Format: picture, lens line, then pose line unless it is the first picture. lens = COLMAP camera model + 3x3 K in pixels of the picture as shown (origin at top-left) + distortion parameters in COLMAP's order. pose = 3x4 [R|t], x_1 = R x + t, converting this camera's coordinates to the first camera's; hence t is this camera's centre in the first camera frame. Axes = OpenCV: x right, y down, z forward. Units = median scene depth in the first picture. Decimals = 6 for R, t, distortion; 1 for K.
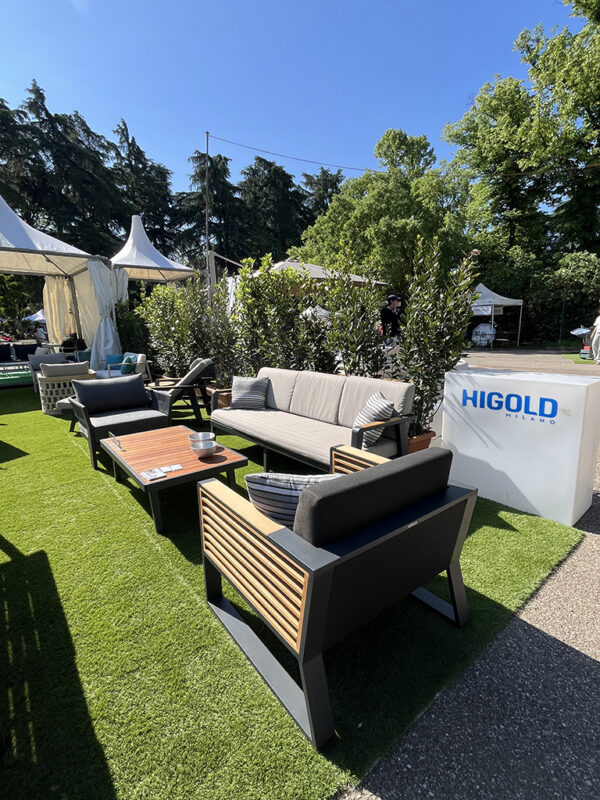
lens RADIAL K [[385.2, 0, 302.0], [0, 385.2, 399.5], [0, 0, 1]] dist [-0.002841, 0.000079]
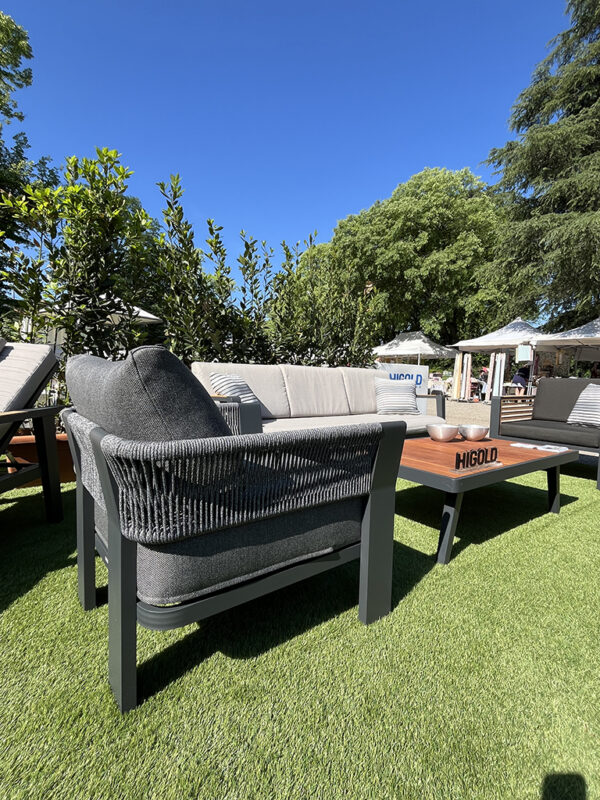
lens RADIAL K [[384.9, 0, 303.9], [0, 384.9, 399.9], [0, 0, 1]] dist [-0.003460, 0.000211]
pose [[0.025991, -0.038232, 0.998931, -0.143773], [0.160371, 0.986485, 0.033583, -0.003952], [-0.986715, 0.159327, 0.031771, 0.171375]]
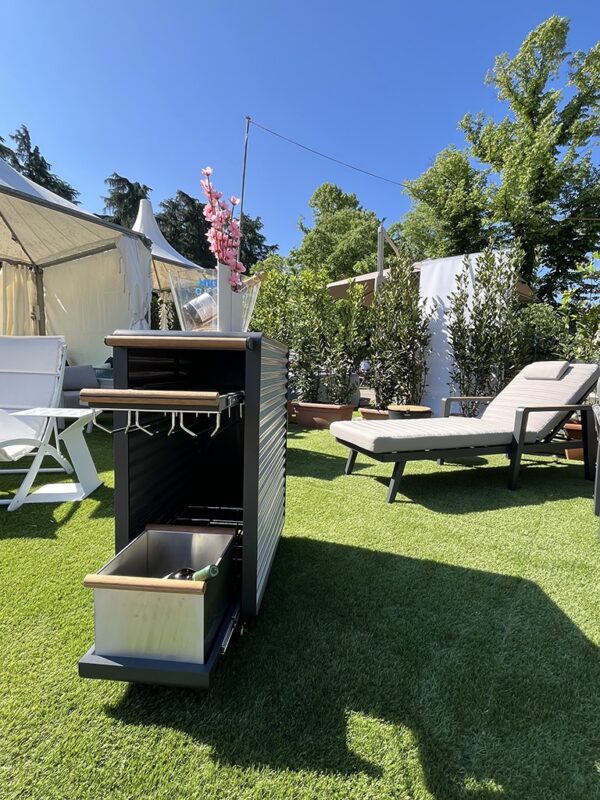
lens RADIAL K [[384.9, 0, 303.9], [0, 384.9, 399.9], [0, 0, 1]] dist [-0.003460, 0.000211]
pose [[0.963182, 0.016511, 0.268344, -0.189296], [0.013120, 0.994037, -0.108251, 0.002434], [-0.268531, 0.107786, 0.957222, 0.131581]]
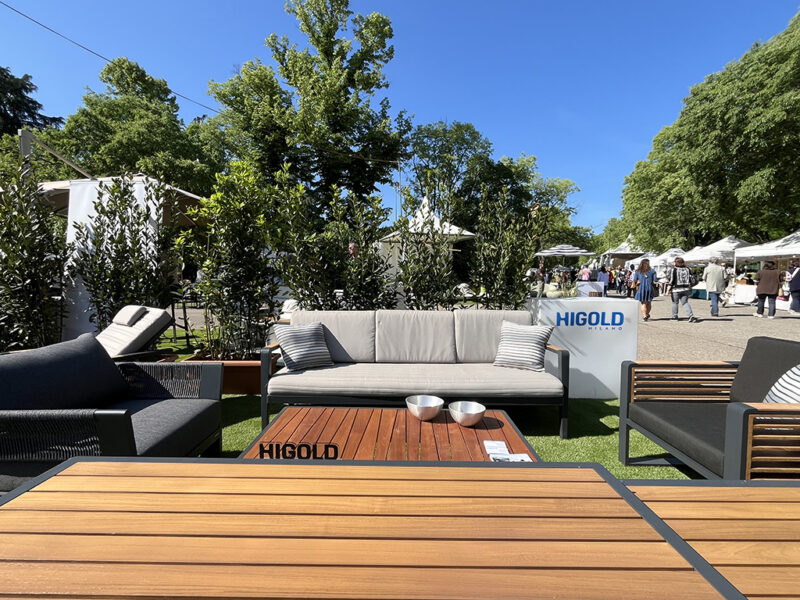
lens RADIAL K [[384.9, 0, 399.4], [0, 384.9, 297.2], [0, 0, 1]] dist [-0.003460, 0.000211]
pose [[0.632766, -0.015442, 0.774189, -0.111406], [0.127547, 0.988223, -0.084536, -0.004616], [-0.763766, 0.152237, 0.627284, 0.080258]]
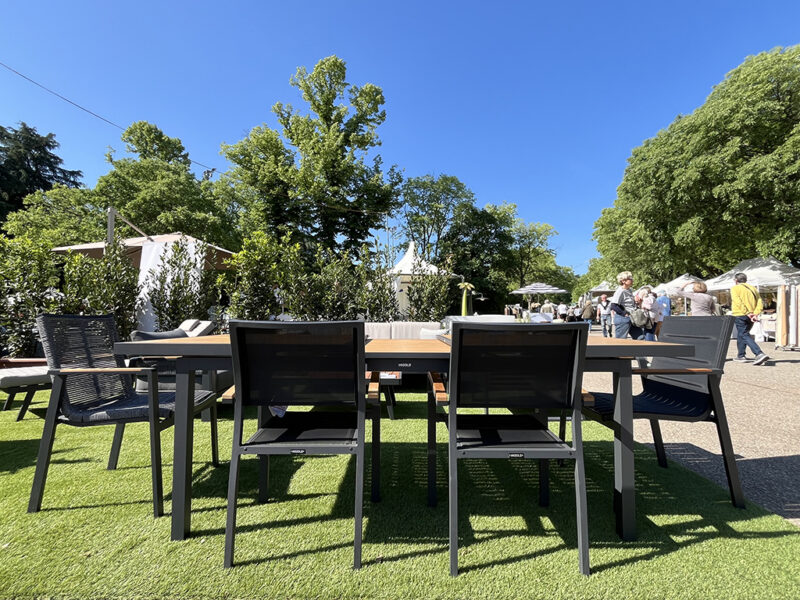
lens RADIAL K [[384.9, 0, 399.4], [0, 384.9, 297.2], [0, 0, 1]] dist [-0.003460, 0.000211]
pose [[0.632879, 0.059933, 0.771927, -0.162838], [0.137411, 0.972478, -0.188163, 0.020882], [-0.761959, 0.225155, 0.607226, 0.007652]]
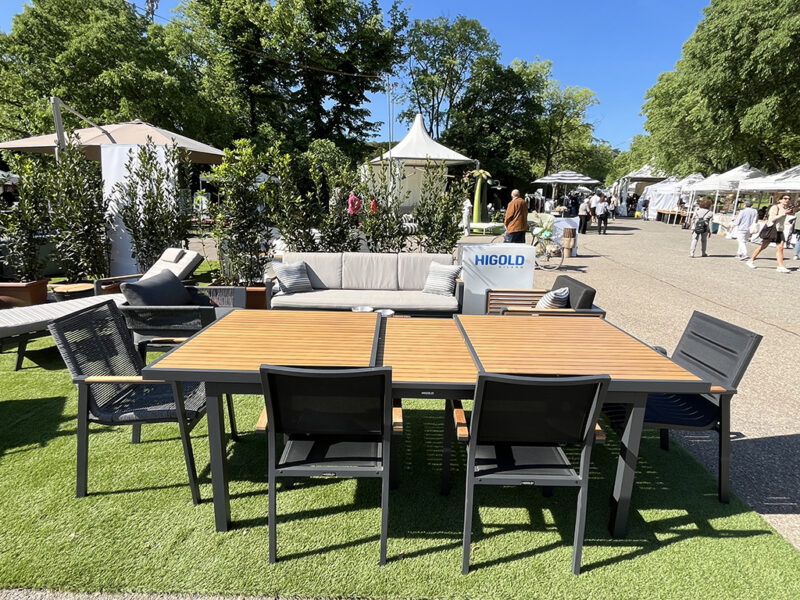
lens RADIAL K [[445.0, 0, 399.3], [0, 445.0, 297.2], [0, 0, 1]] dist [-0.002992, -0.000315]
pose [[0.630944, -0.139464, 0.763190, -0.172115], [0.116336, 0.989595, 0.084660, -0.006359], [-0.767056, 0.035371, 0.640604, 0.002112]]
